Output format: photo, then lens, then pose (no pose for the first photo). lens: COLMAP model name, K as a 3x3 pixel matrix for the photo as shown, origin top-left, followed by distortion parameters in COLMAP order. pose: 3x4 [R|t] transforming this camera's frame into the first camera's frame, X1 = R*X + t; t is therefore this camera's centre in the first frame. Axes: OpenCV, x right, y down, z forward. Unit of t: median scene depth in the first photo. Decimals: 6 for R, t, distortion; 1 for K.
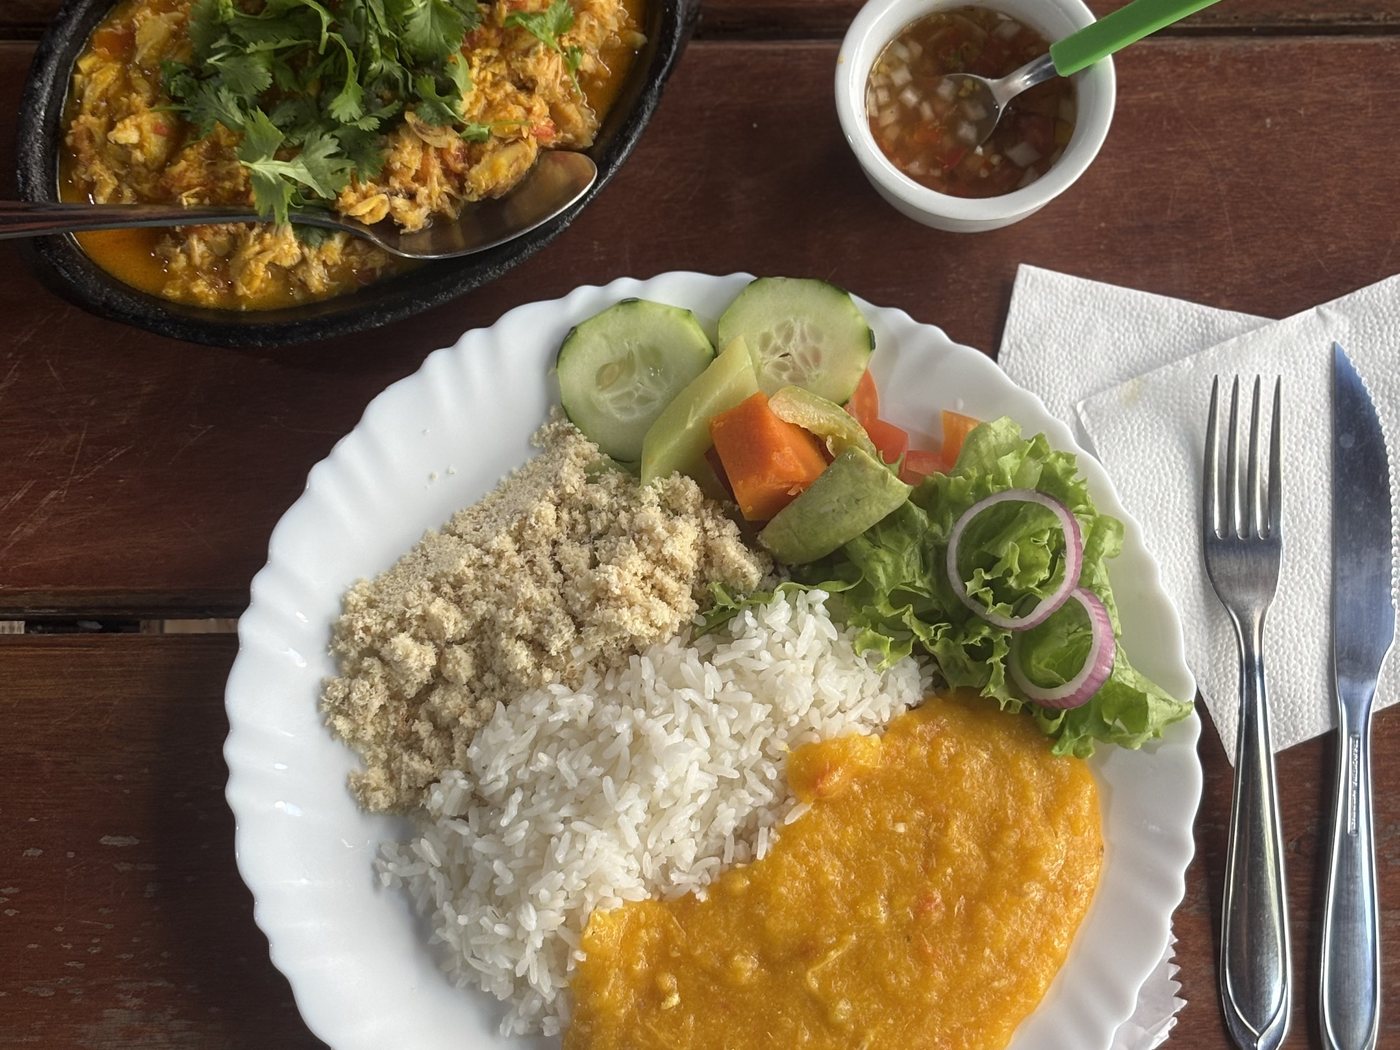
lens RADIAL K [[2257.6, 0, 699.4], [0, 2257.6, 525.9], [0, 0, 1]] dist [0.088016, 0.000000]
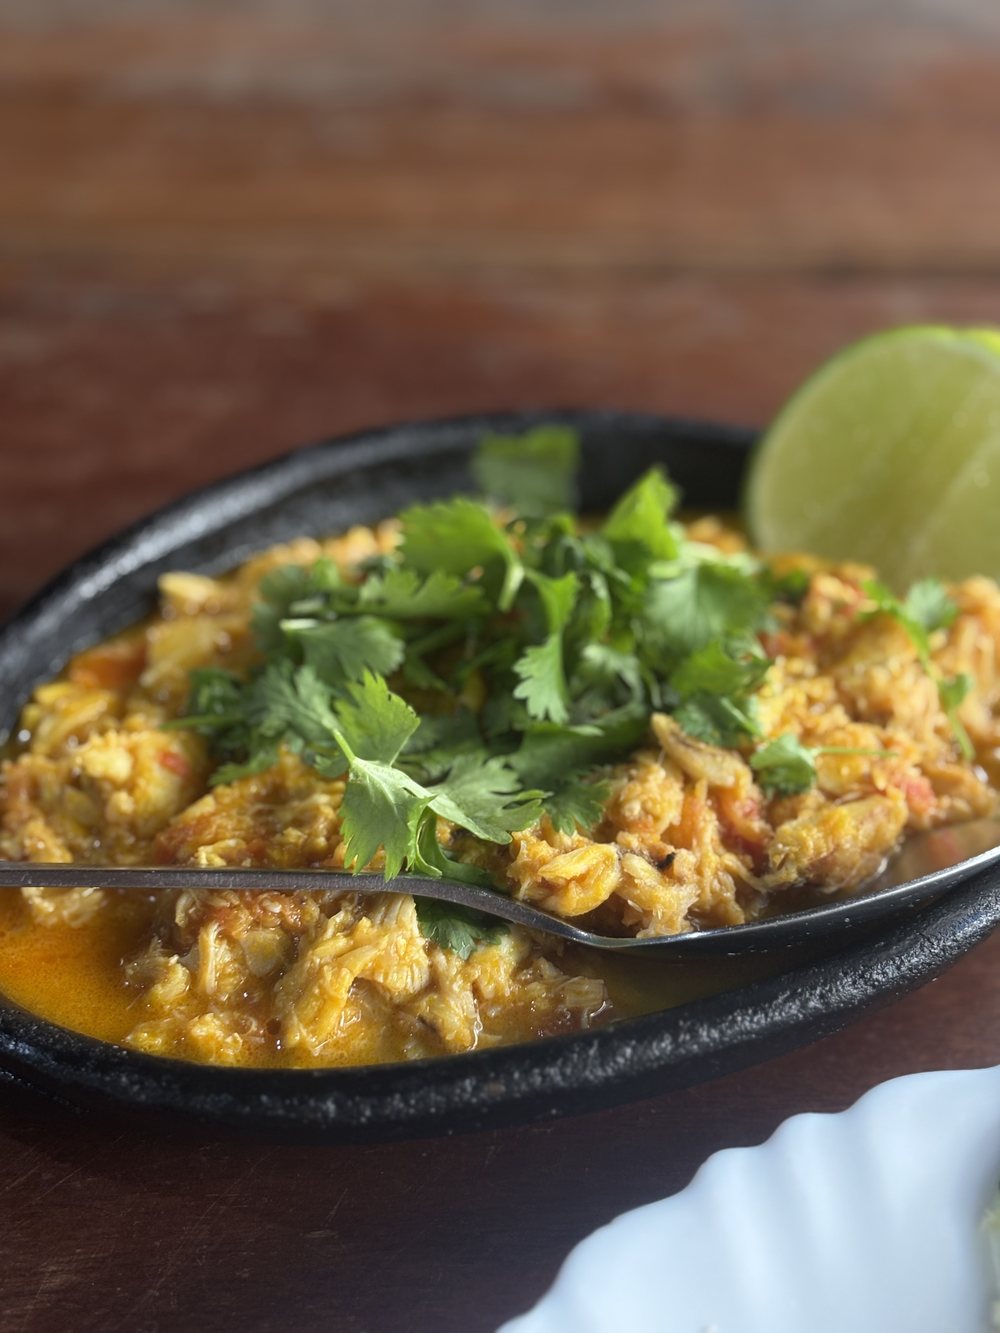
lens RADIAL K [[2149.6, 0, 502.4], [0, 2149.6, 666.9], [0, 0, 1]] dist [0.088016, 0.000000]
pose [[0.998601, -0.000250, -0.052876, -0.136891], [-0.034128, 0.760760, -0.648136, 0.122523], [0.040388, 0.649034, 0.759687, 0.619627]]
